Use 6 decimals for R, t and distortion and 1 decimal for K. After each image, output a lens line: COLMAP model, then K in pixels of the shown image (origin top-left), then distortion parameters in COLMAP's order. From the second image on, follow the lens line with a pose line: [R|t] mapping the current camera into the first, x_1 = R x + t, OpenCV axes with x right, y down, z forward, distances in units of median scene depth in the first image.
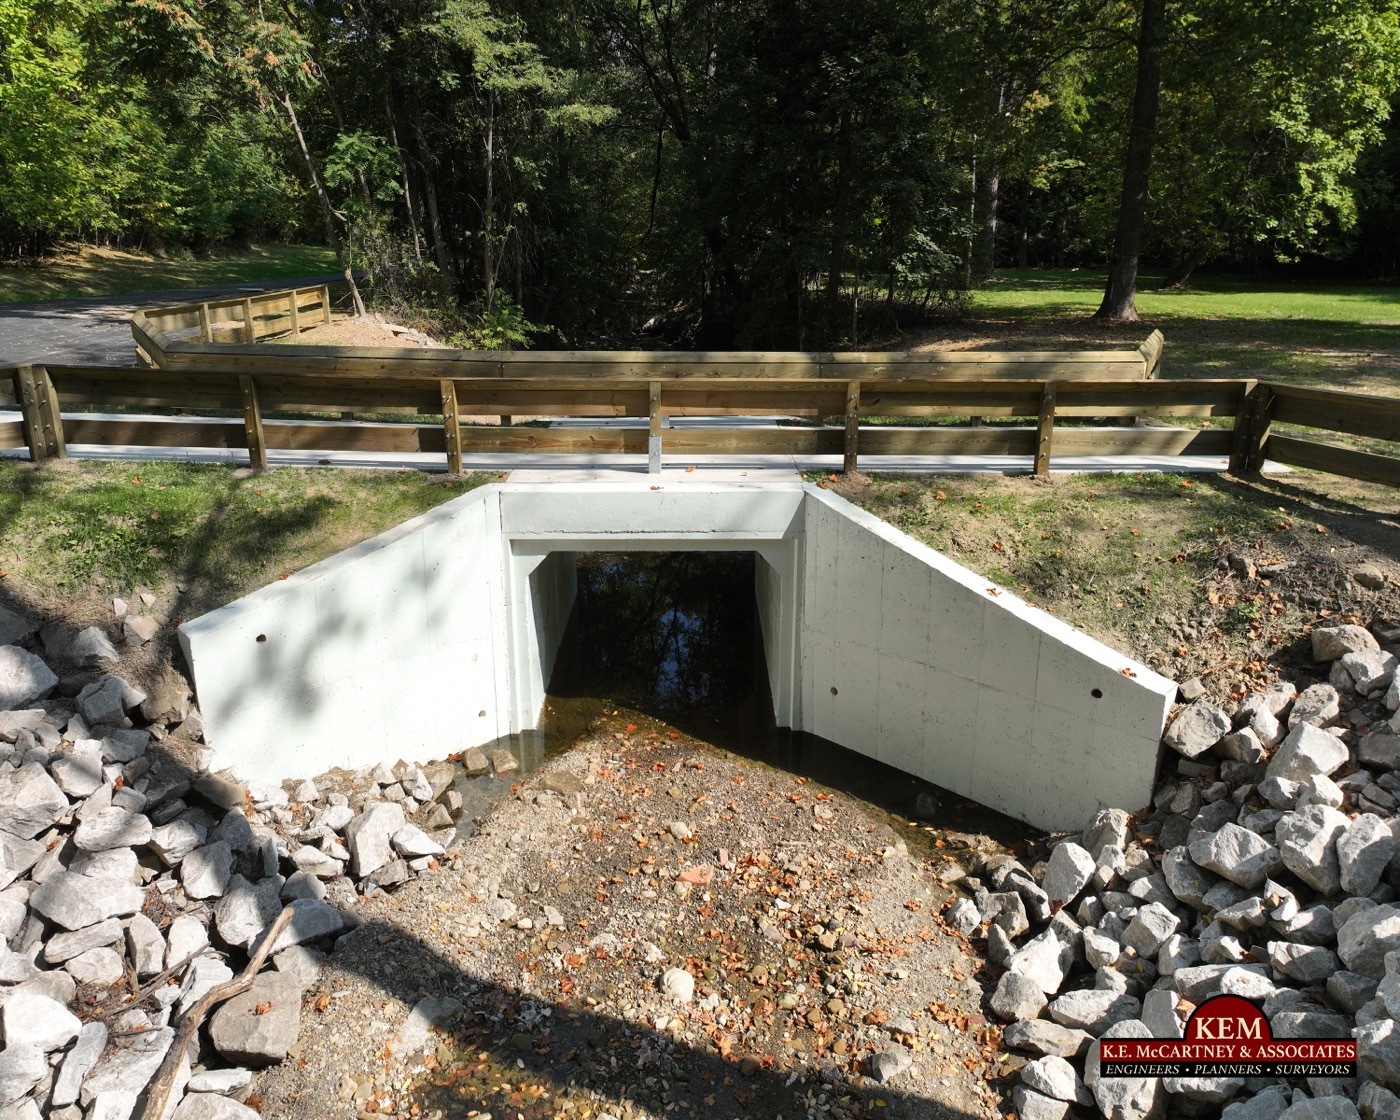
lens RADIAL K [[995.0, 0, 695.7], [0, 995.0, 548.3], [0, 0, 1]] dist [-0.000209, 0.010987]
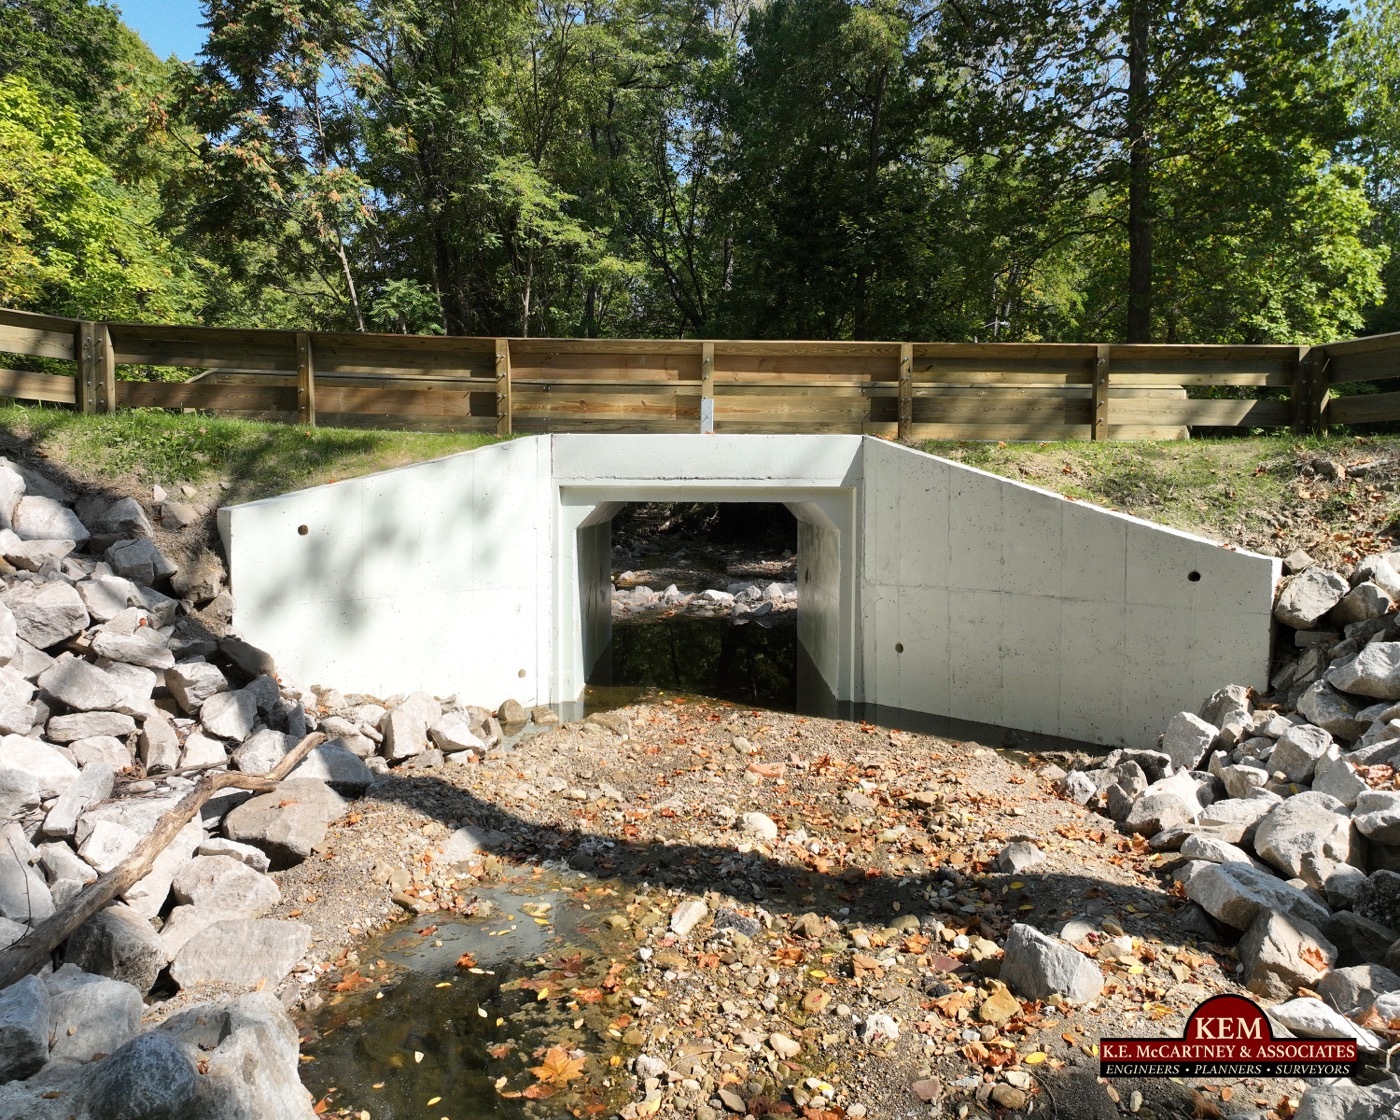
lens RADIAL K [[995.0, 0, 696.6], [0, 995.0, 565.1], [0, 0, 1]] dist [-0.000209, 0.010987]
pose [[0.999968, 0.003538, -0.007120, -0.055132], [-0.005023, 0.975314, -0.220767, 0.336895], [0.006163, 0.220796, 0.975301, 0.084863]]
